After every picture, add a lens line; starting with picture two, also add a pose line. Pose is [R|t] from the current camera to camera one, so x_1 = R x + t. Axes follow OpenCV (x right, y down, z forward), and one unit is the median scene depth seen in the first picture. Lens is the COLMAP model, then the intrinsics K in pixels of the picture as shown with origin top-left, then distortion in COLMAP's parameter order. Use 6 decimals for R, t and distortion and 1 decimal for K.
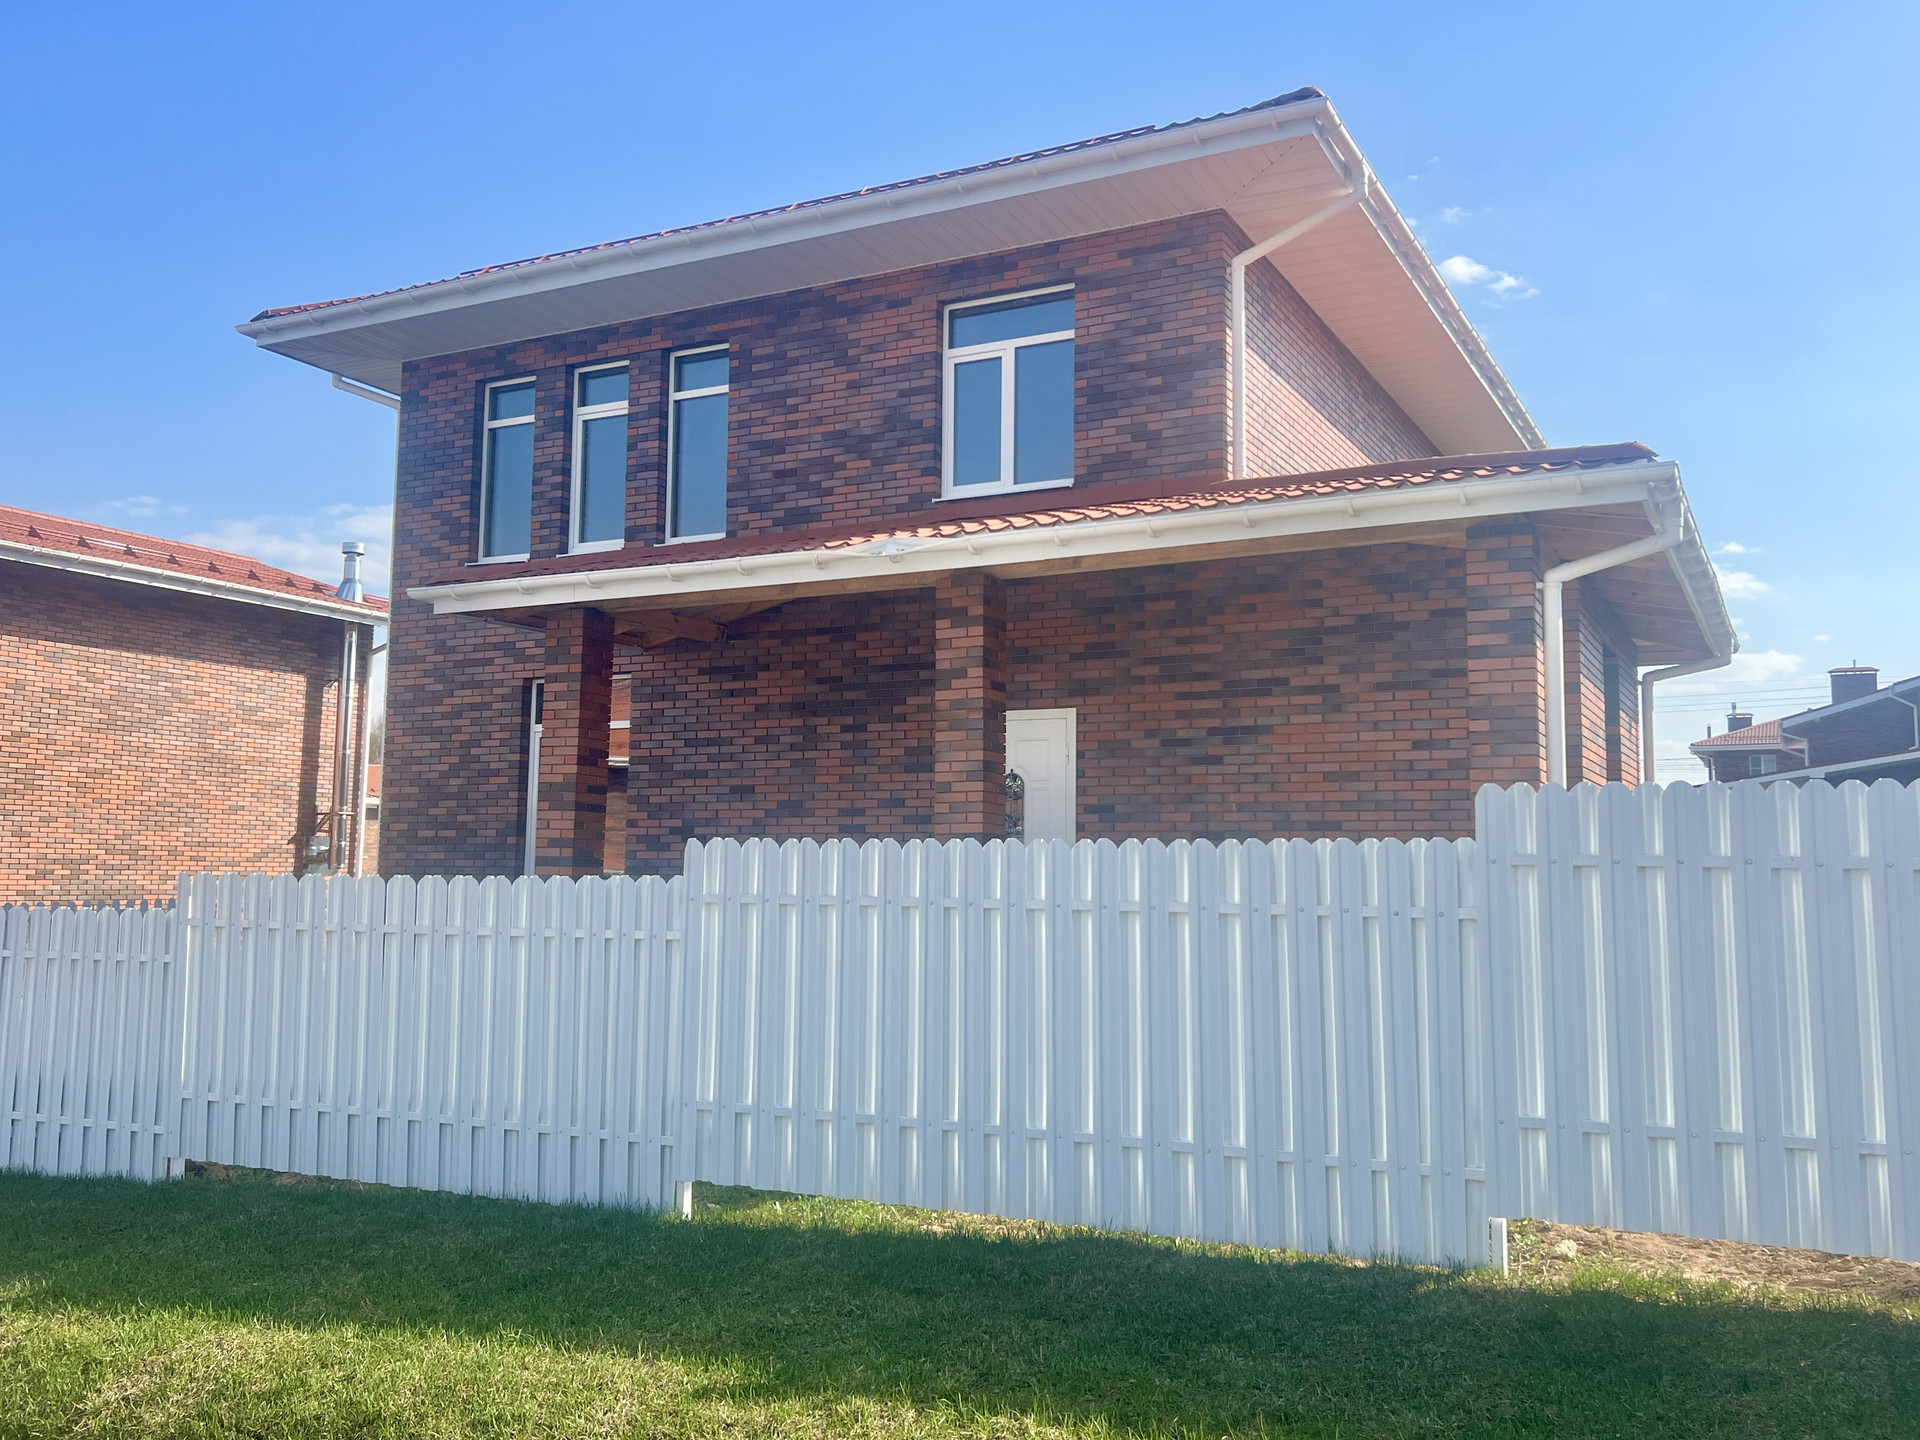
lens RADIAL K [[1651.9, 0, 960.0], [0, 1651.9, 720.0], [0, 0, 1]] dist [0.176436, -0.442468]
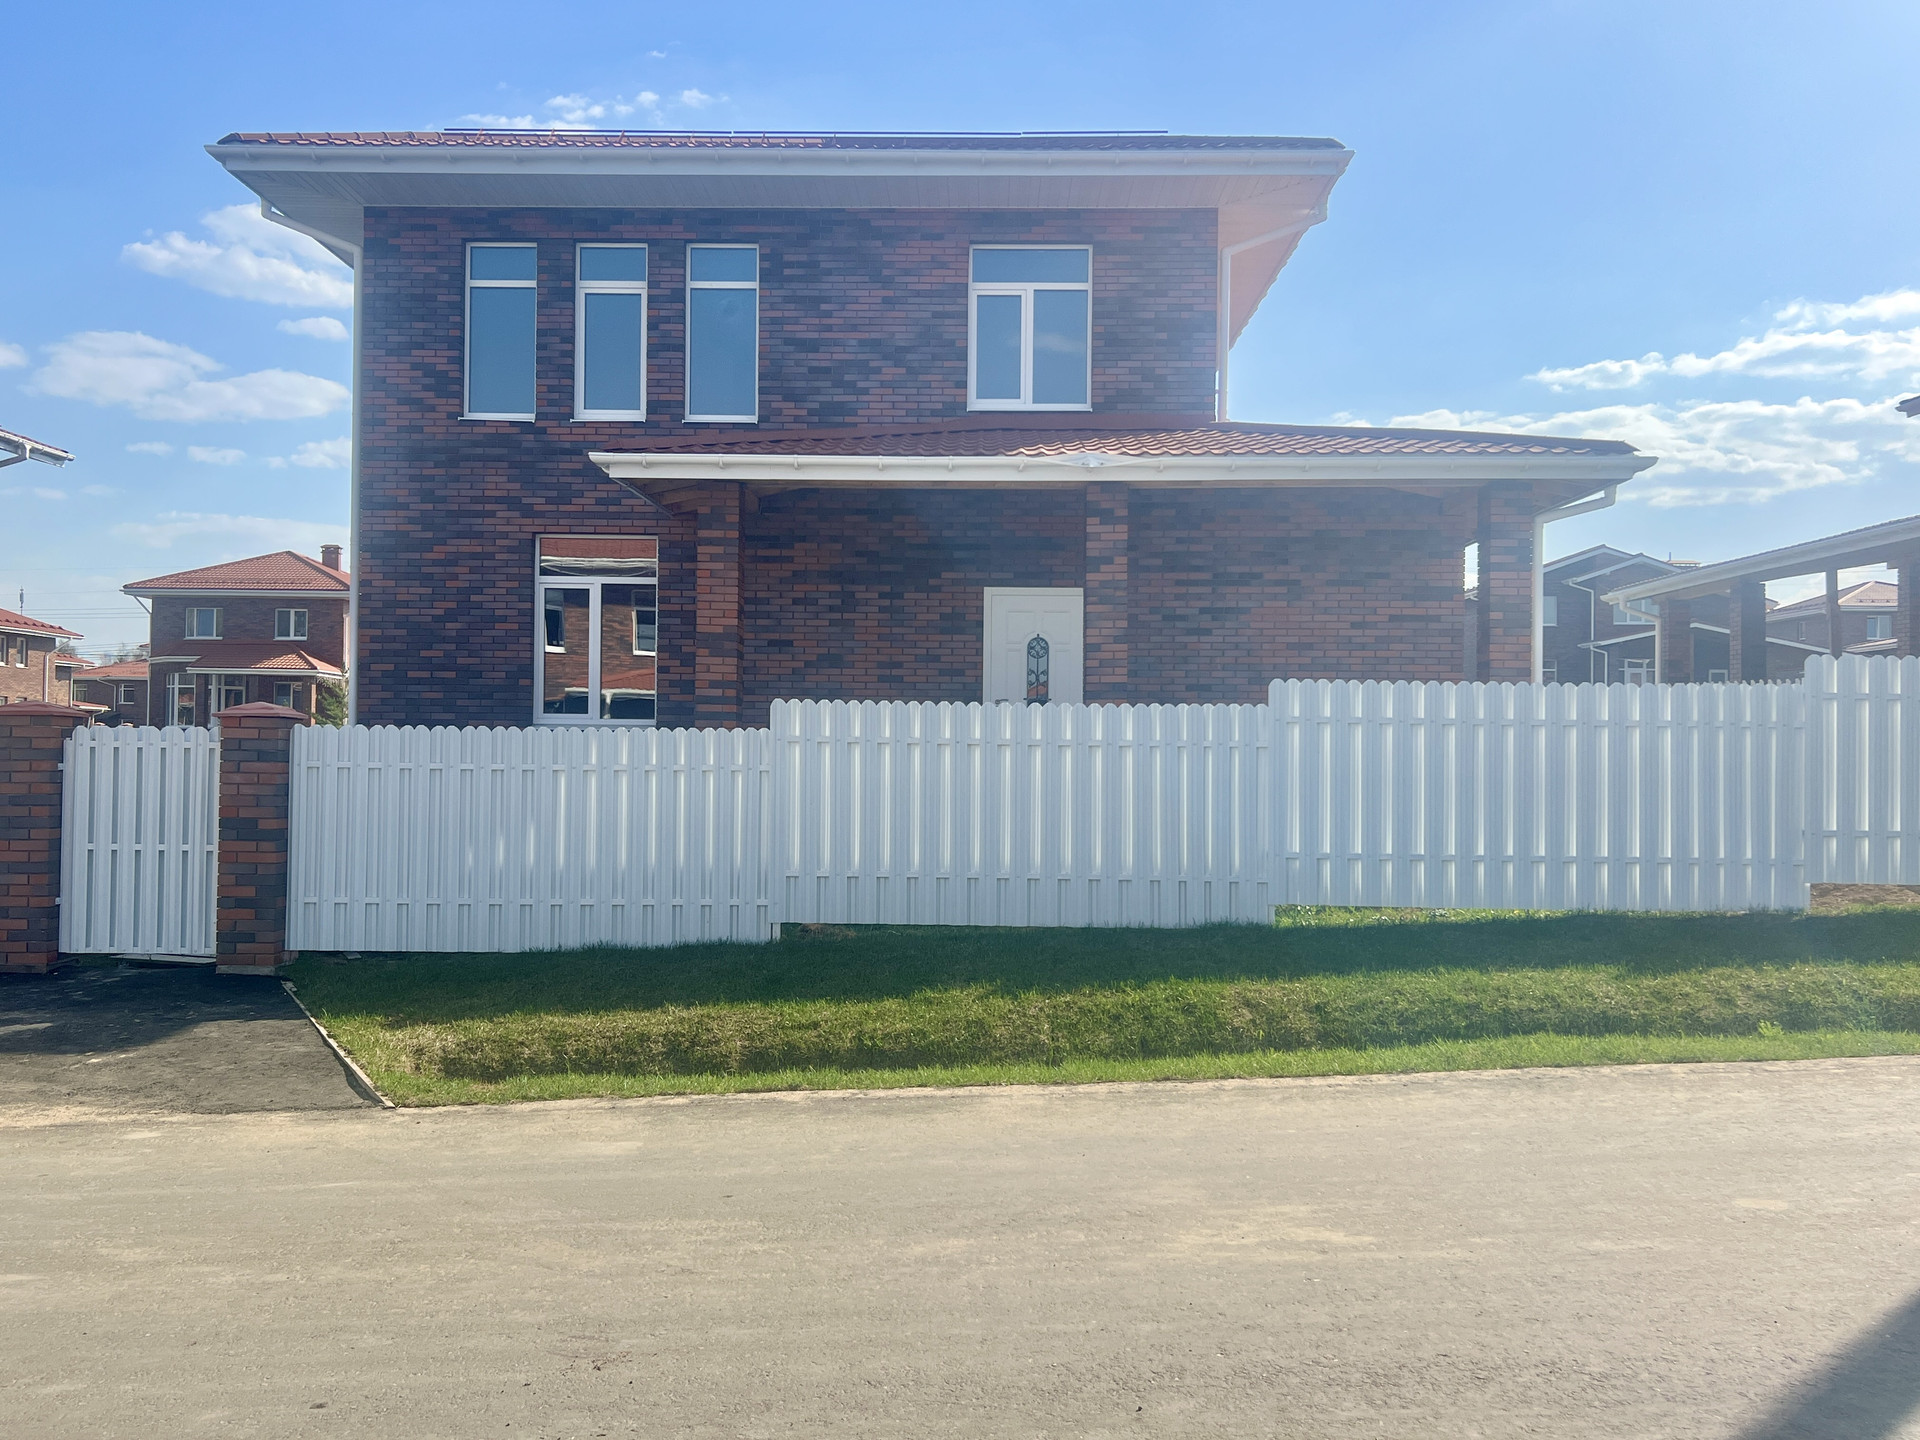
lens RADIAL K [[1612.7, 0, 955.5], [0, 1612.7, 750.3], [0, 0, 1]] dist [0.159425, -0.405863]
pose [[0.894677, -0.000806, 0.446713, -0.547406], [-0.044077, 0.994959, 0.090074, 0.009209], [-0.444534, -0.100277, 0.890131, -0.080606]]
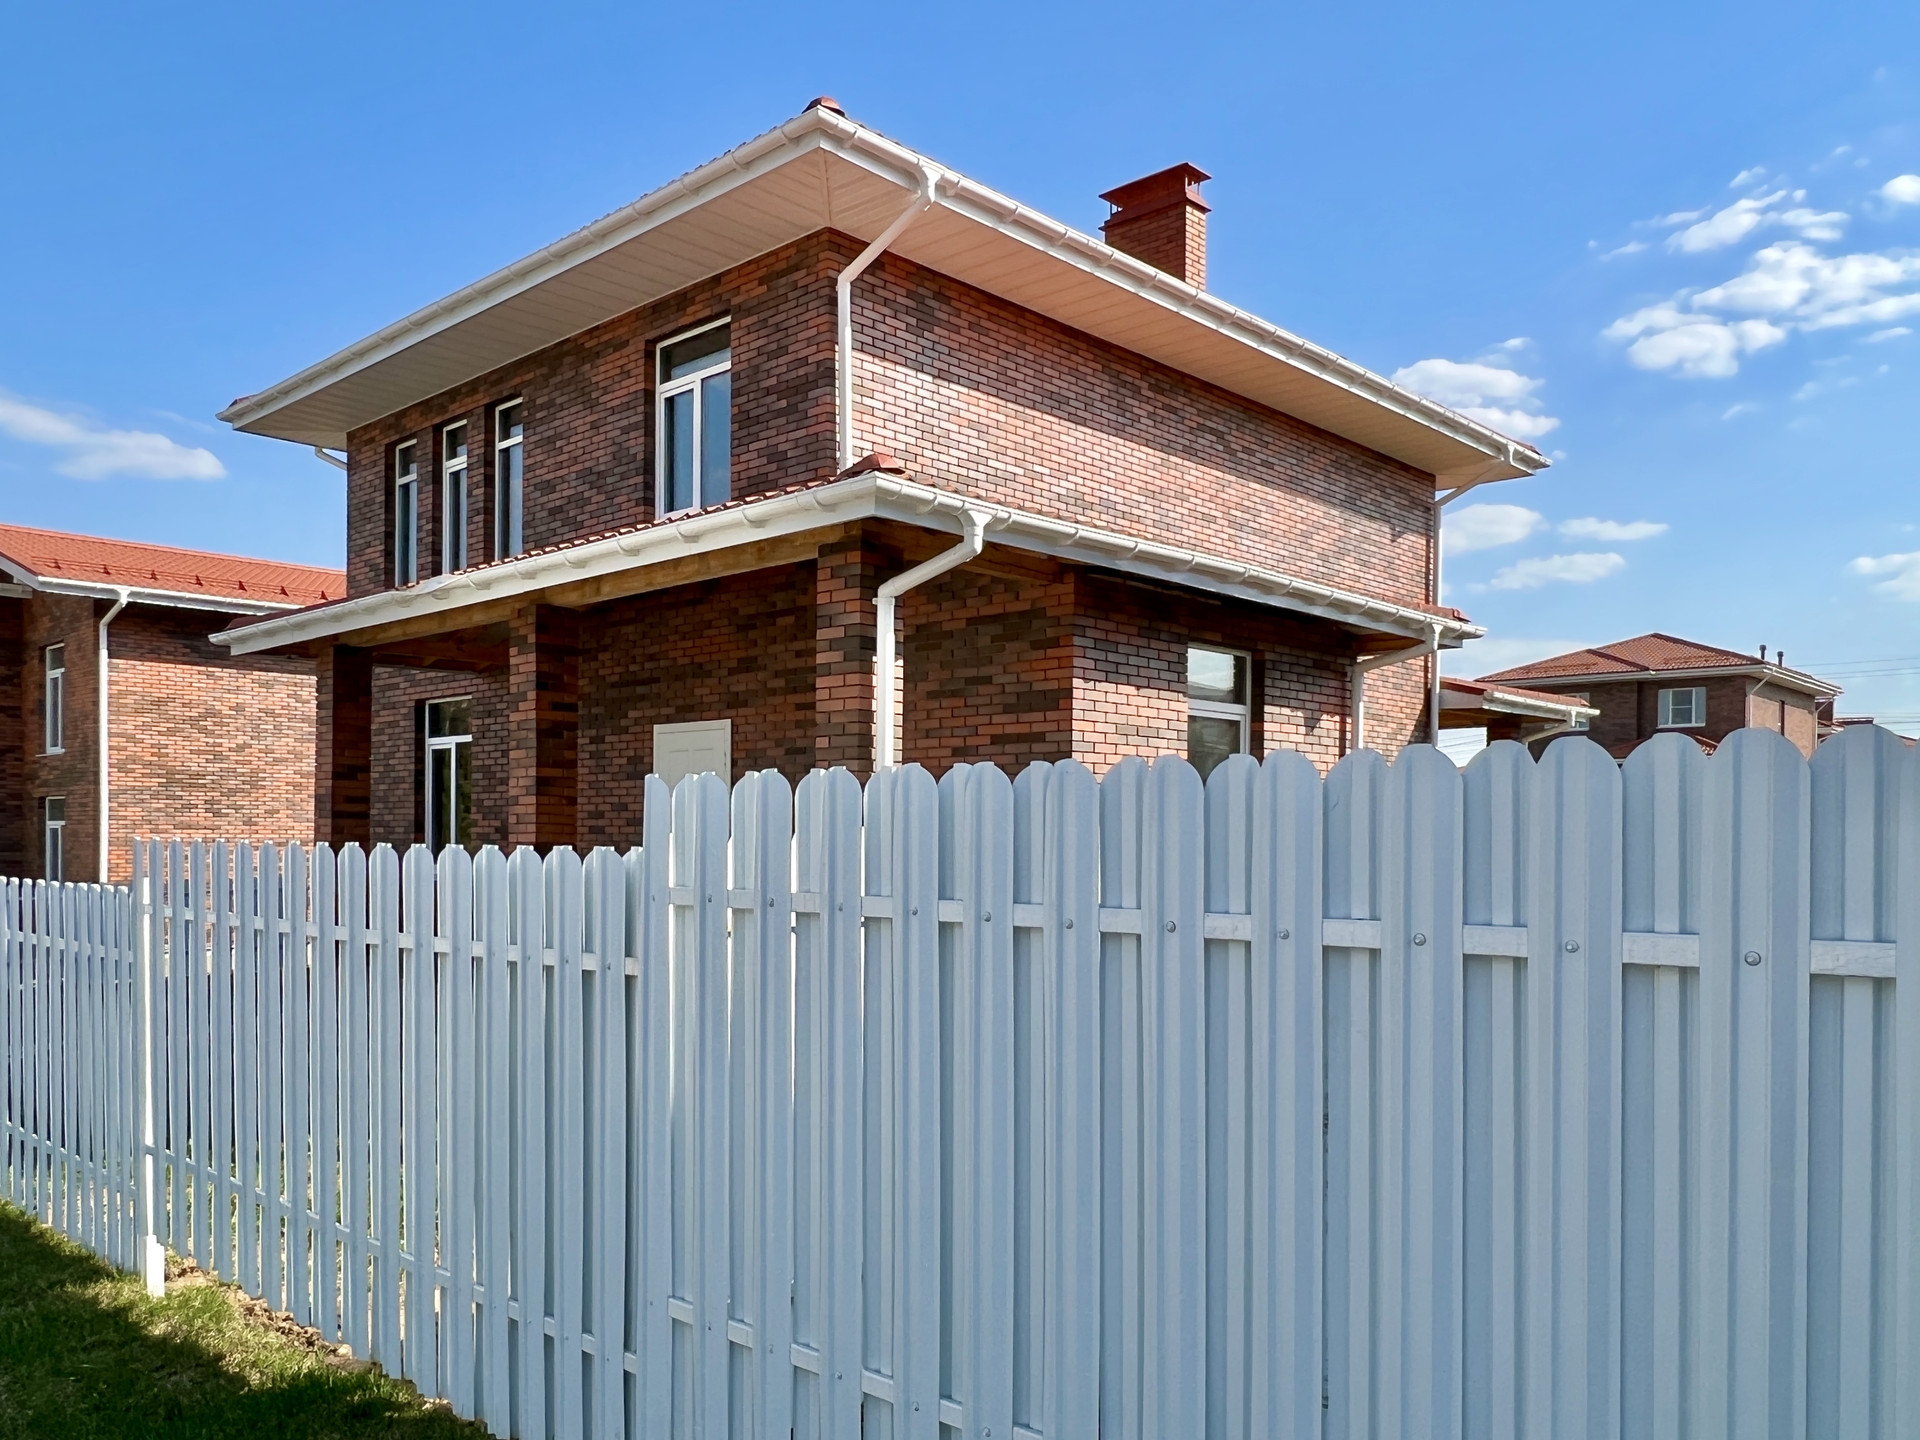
lens RADIAL K [[1472.0, 0, 937.6], [0, 1472.0, 864.7], [0, 0, 1]] dist [0.006799, 0.005721]
pose [[0.960157, 0.001715, -0.279457, 0.433952], [0.029709, 0.993688, 0.108171, -0.012059], [0.277879, -0.112163, 0.954045, 0.105017]]
